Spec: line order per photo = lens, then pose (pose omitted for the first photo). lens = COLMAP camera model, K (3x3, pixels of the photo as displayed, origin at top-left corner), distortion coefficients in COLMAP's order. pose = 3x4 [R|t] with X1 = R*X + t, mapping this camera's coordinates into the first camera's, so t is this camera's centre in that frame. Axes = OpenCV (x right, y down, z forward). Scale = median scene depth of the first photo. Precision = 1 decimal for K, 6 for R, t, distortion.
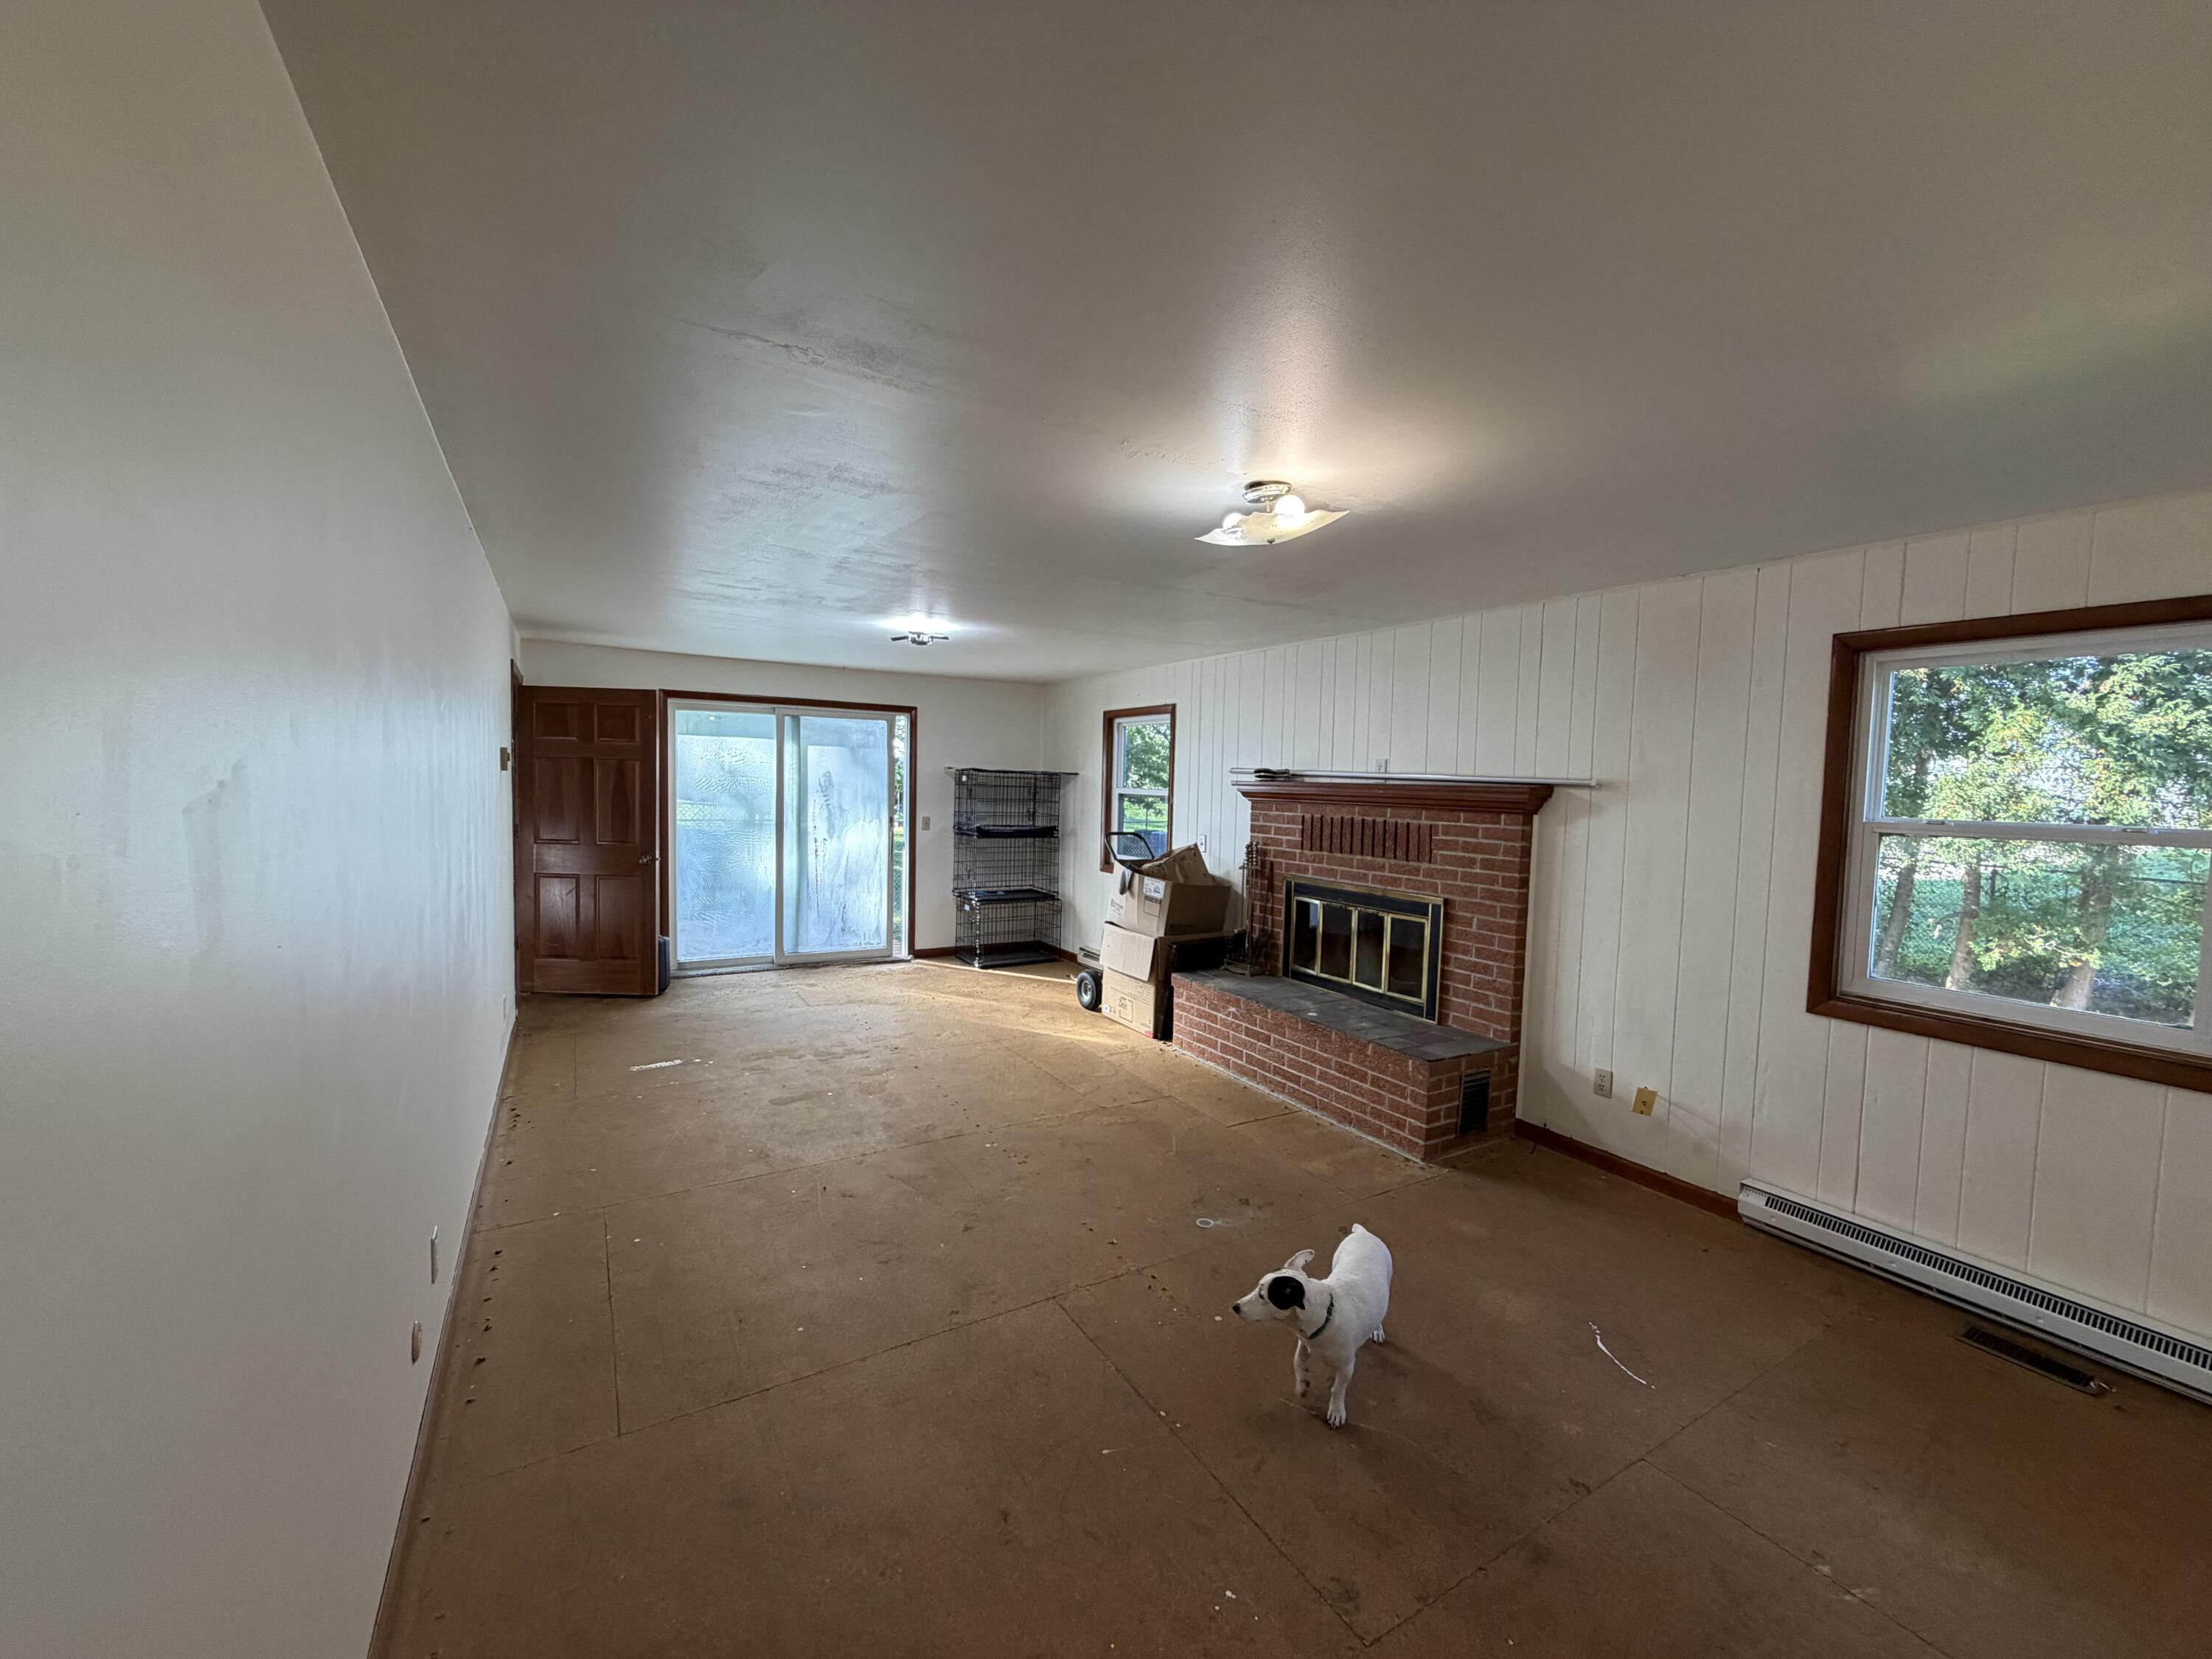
lens RADIAL K [[887.2, 0, 1114.3], [0, 887.2, 835.0], [0, 0, 1]] dist [-0.000264, 0.000136]
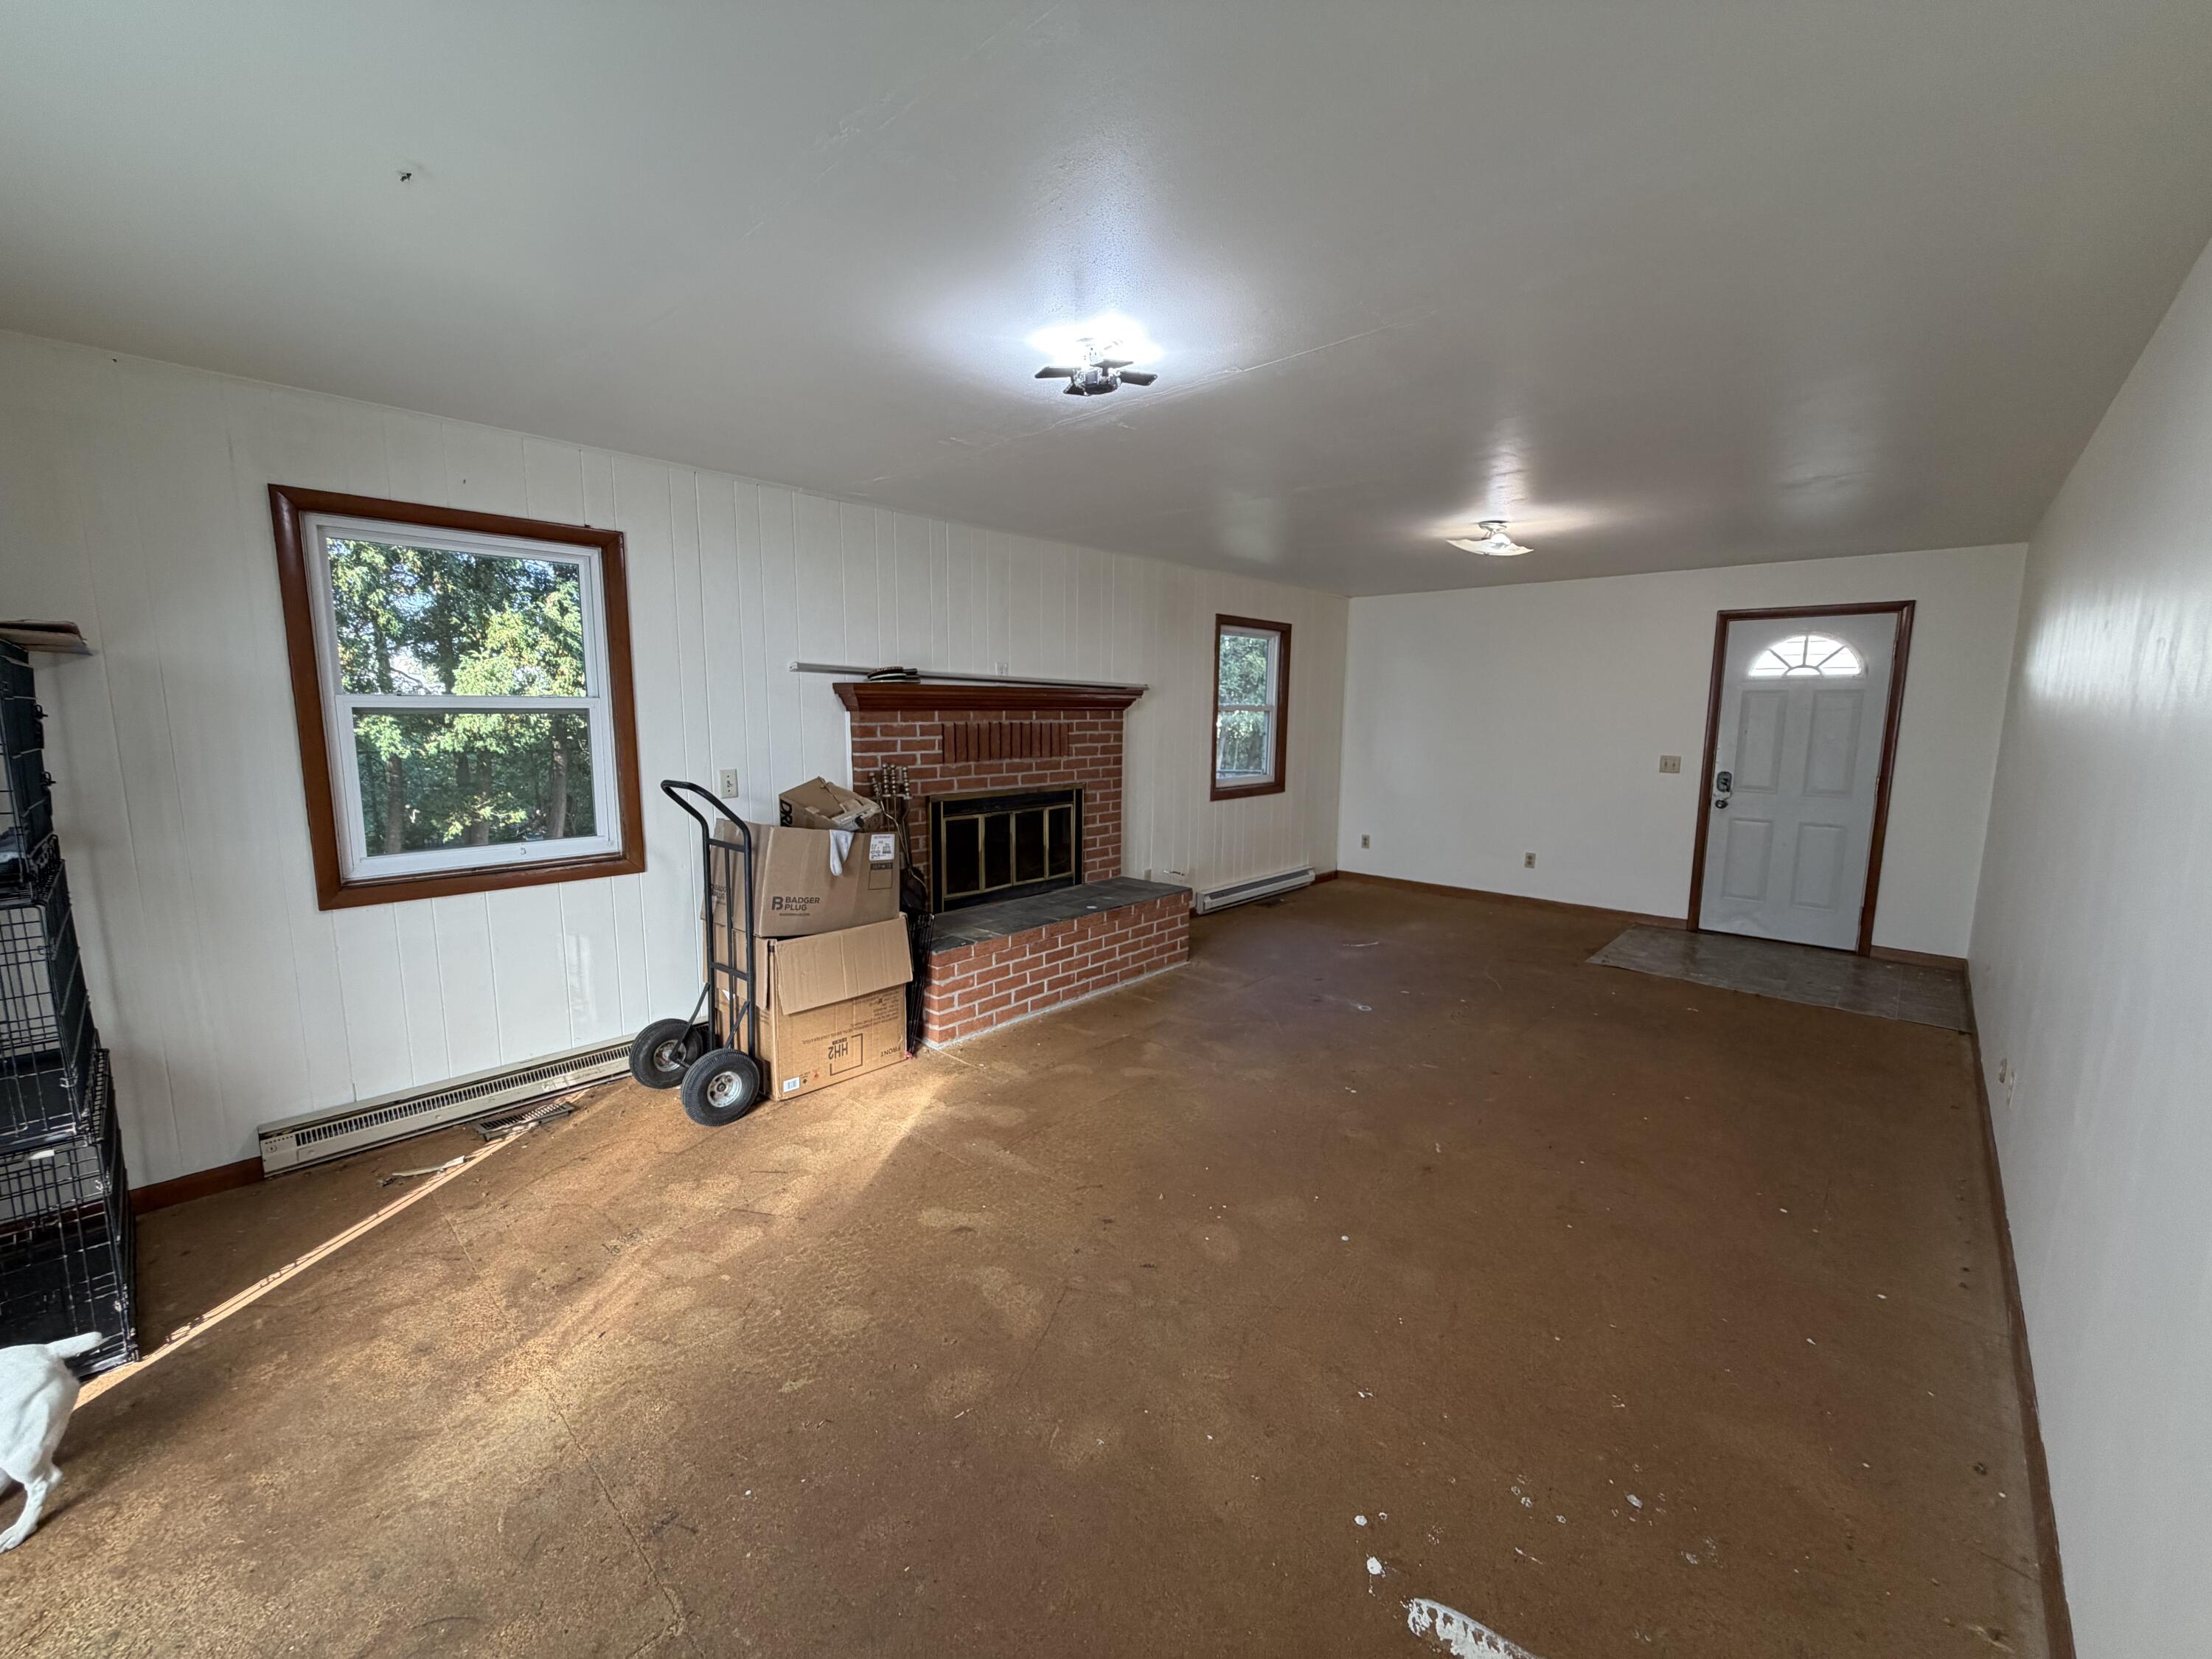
lens RADIAL K [[887.2, 0, 1116.7], [0, 887.2, 827.0], [0, 0, 1]] dist [-0.000264, 0.000136]
pose [[-0.278713, -0.173699, 0.944536, -0.706164], [0.030081, 0.981446, 0.189363, -0.086494], [-0.959903, 0.081191, -0.268317, 1.131406]]
